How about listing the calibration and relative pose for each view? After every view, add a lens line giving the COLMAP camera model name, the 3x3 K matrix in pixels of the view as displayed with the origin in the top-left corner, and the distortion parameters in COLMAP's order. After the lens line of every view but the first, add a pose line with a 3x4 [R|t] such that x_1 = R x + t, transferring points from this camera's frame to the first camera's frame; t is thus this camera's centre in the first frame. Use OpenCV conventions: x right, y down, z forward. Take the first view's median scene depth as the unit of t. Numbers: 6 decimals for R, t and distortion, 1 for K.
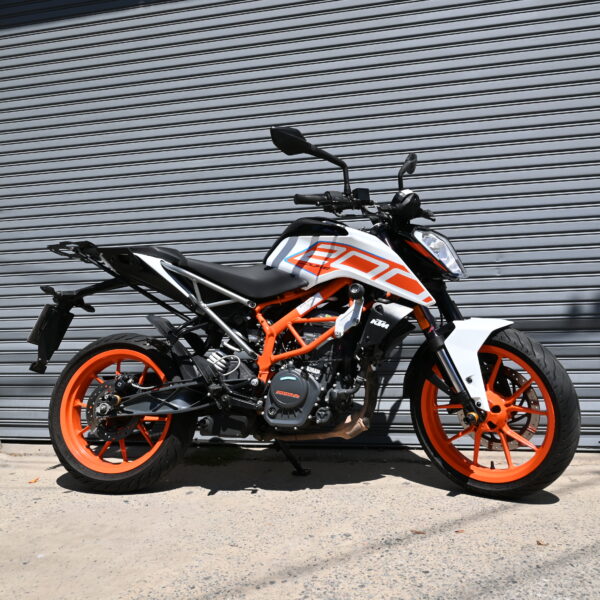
lens RADIAL K [[614.4, 0, 301.9], [0, 614.4, 300.0], [0, 0, 1]] dist [-0.002263, 0.000000]
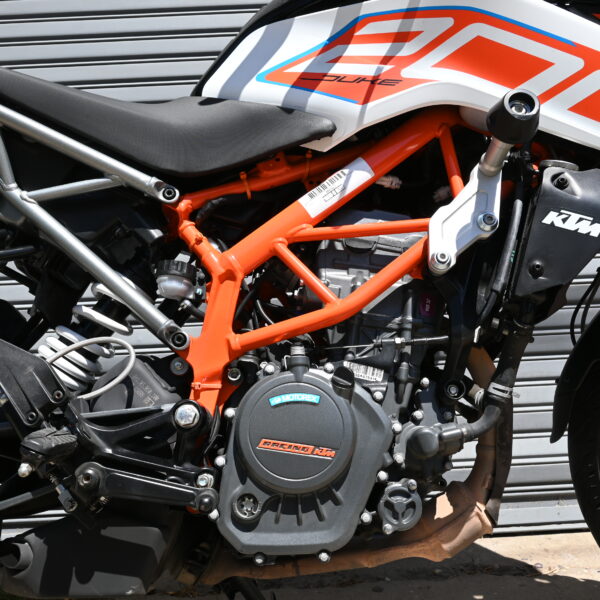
lens RADIAL K [[614.4, 0, 302.7], [0, 614.4, 296.9], [0, 0, 1]] dist [-0.002263, 0.000000]
pose [[0.973551, -0.001525, 0.228465, -0.090935], [0.014333, 0.998416, -0.054415, 0.091186], [-0.228020, 0.056250, 0.972030, 0.678398]]
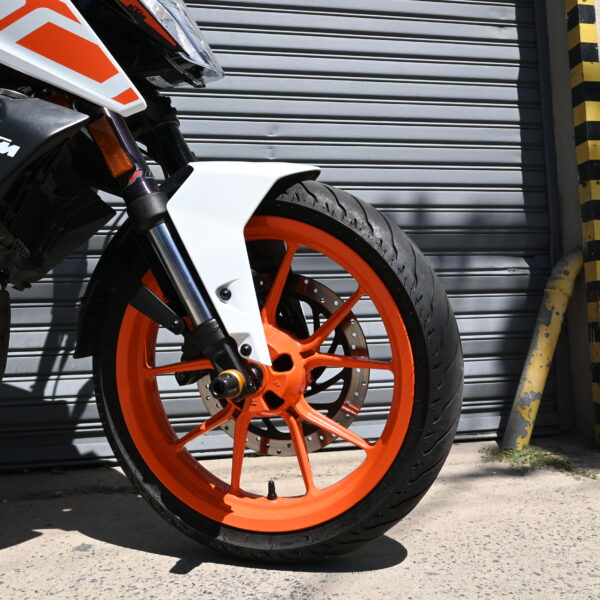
lens RADIAL K [[614.4, 0, 302.4], [0, 614.4, 300.2], [0, 0, 1]] dist [-0.002263, 0.000000]
pose [[0.921770, 0.012459, 0.387537, 0.149836], [-0.008355, 0.999890, -0.012272, 0.130958], [-0.387648, 0.008074, 0.921772, 0.558413]]
